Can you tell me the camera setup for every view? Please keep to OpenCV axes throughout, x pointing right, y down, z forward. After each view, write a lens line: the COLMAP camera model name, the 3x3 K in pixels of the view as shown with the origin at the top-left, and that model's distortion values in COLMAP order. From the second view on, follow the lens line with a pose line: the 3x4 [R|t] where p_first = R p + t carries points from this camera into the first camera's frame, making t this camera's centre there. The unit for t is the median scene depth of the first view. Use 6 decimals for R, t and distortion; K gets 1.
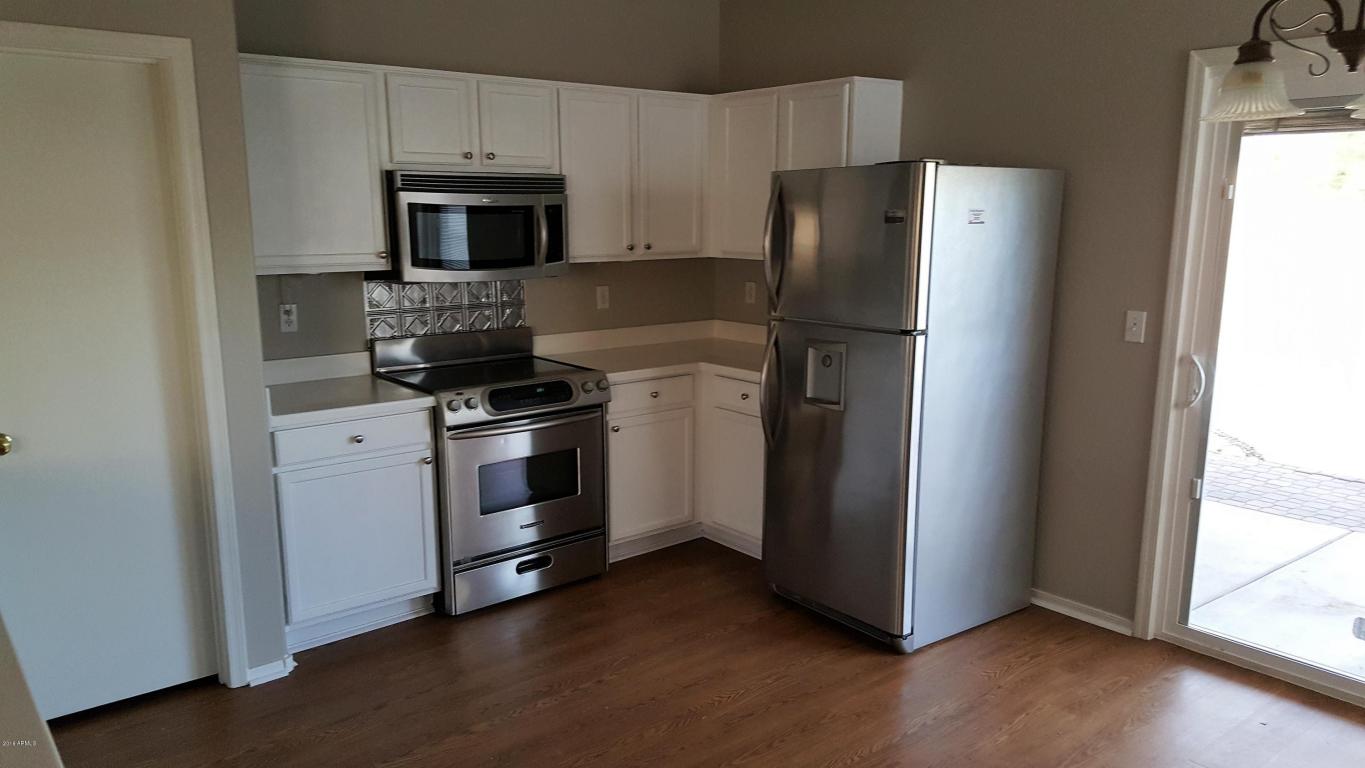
lens RADIAL K [[1021.7, 0, 686.2], [0, 1021.7, 422.6], [0, 0, 1]] dist [0.070114, -0.004709]
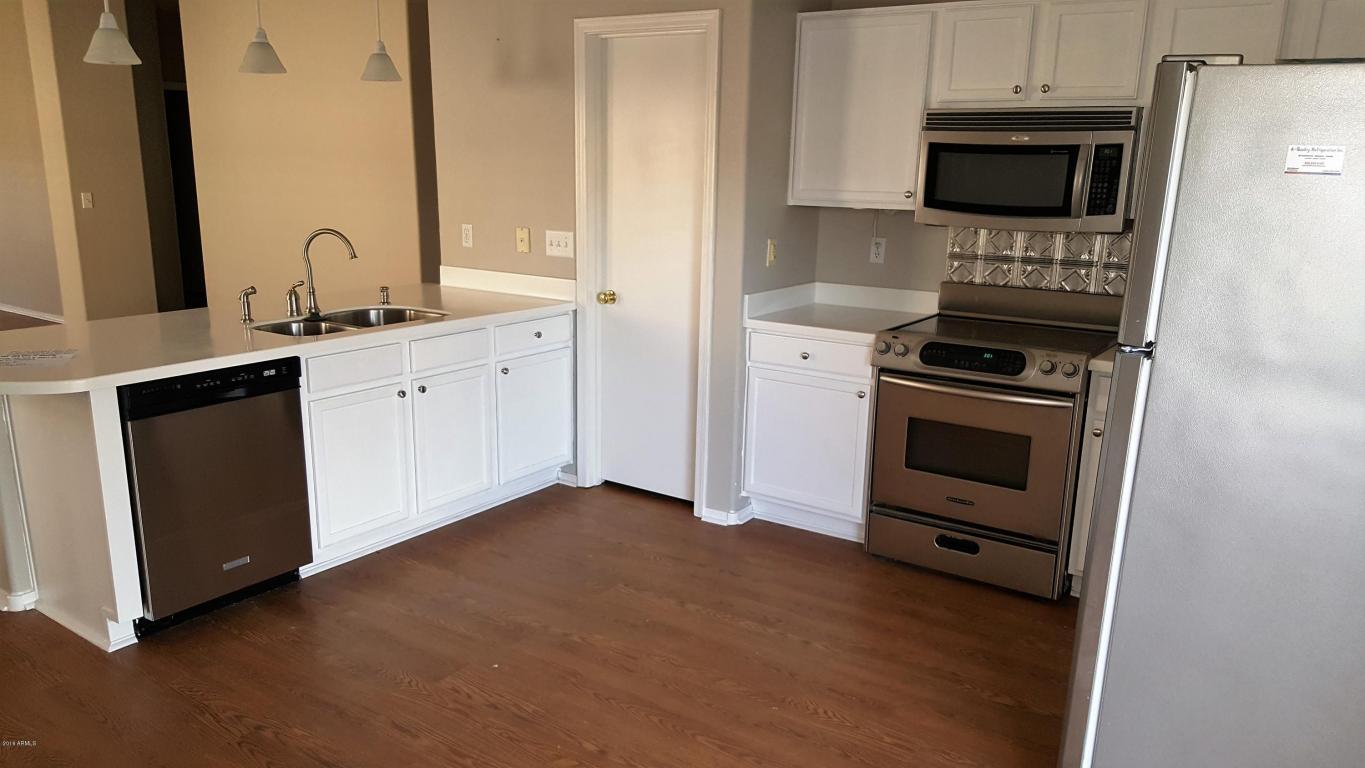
lens RADIAL K [[1021.7, 0, 686.2], [0, 1021.7, 422.6], [0, 0, 1]] dist [0.070114, -0.004709]
pose [[0.250258, 0.251129, -0.935043, 0.676424], [-0.216894, 0.955770, 0.198645, -0.102700], [0.943572, 0.153092, 0.293658, 0.531650]]
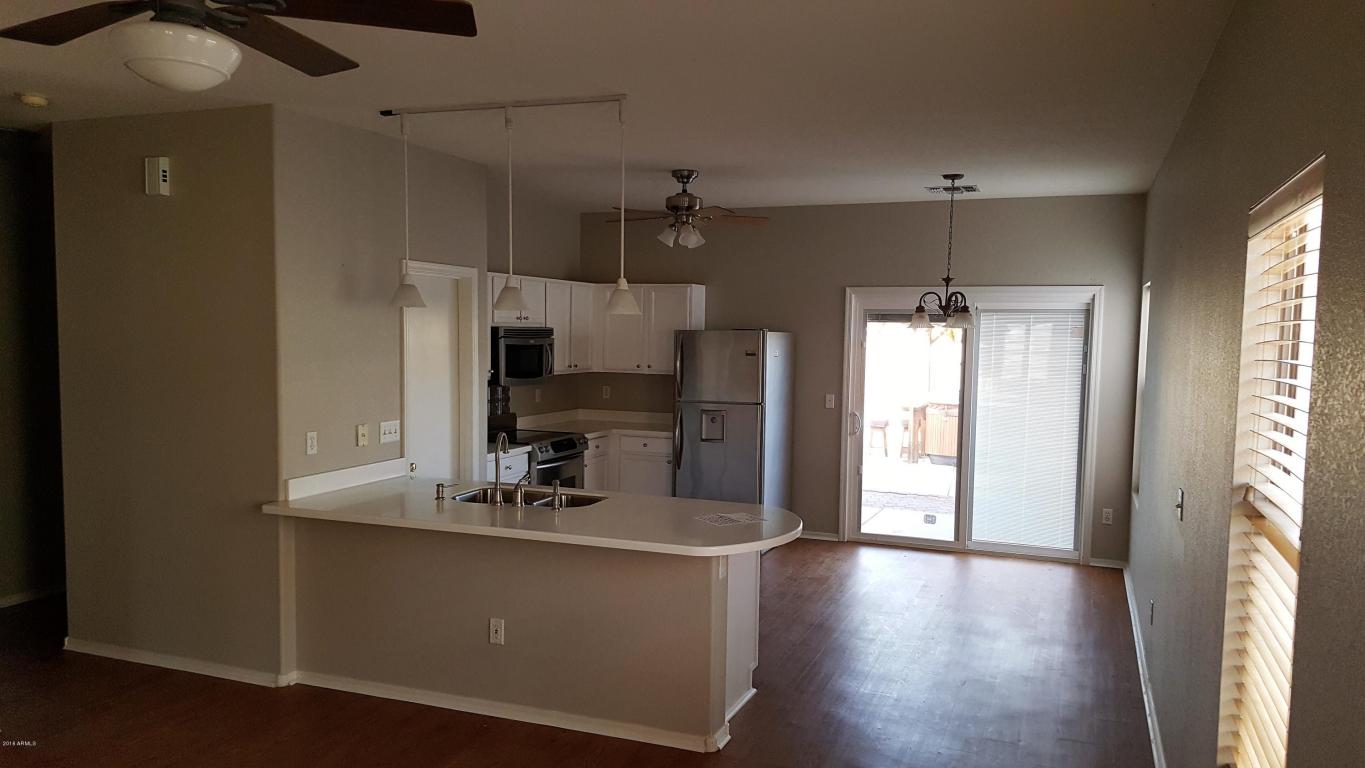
lens RADIAL K [[1021.7, 0, 686.2], [0, 1021.7, 422.6], [0, 0, 1]] dist [0.070114, -0.004709]
pose [[0.871357, -0.031343, 0.489647, -0.903302], [0.086337, 0.992181, -0.090132, 0.123787], [-0.482994, 0.120811, 0.867250, -0.752076]]
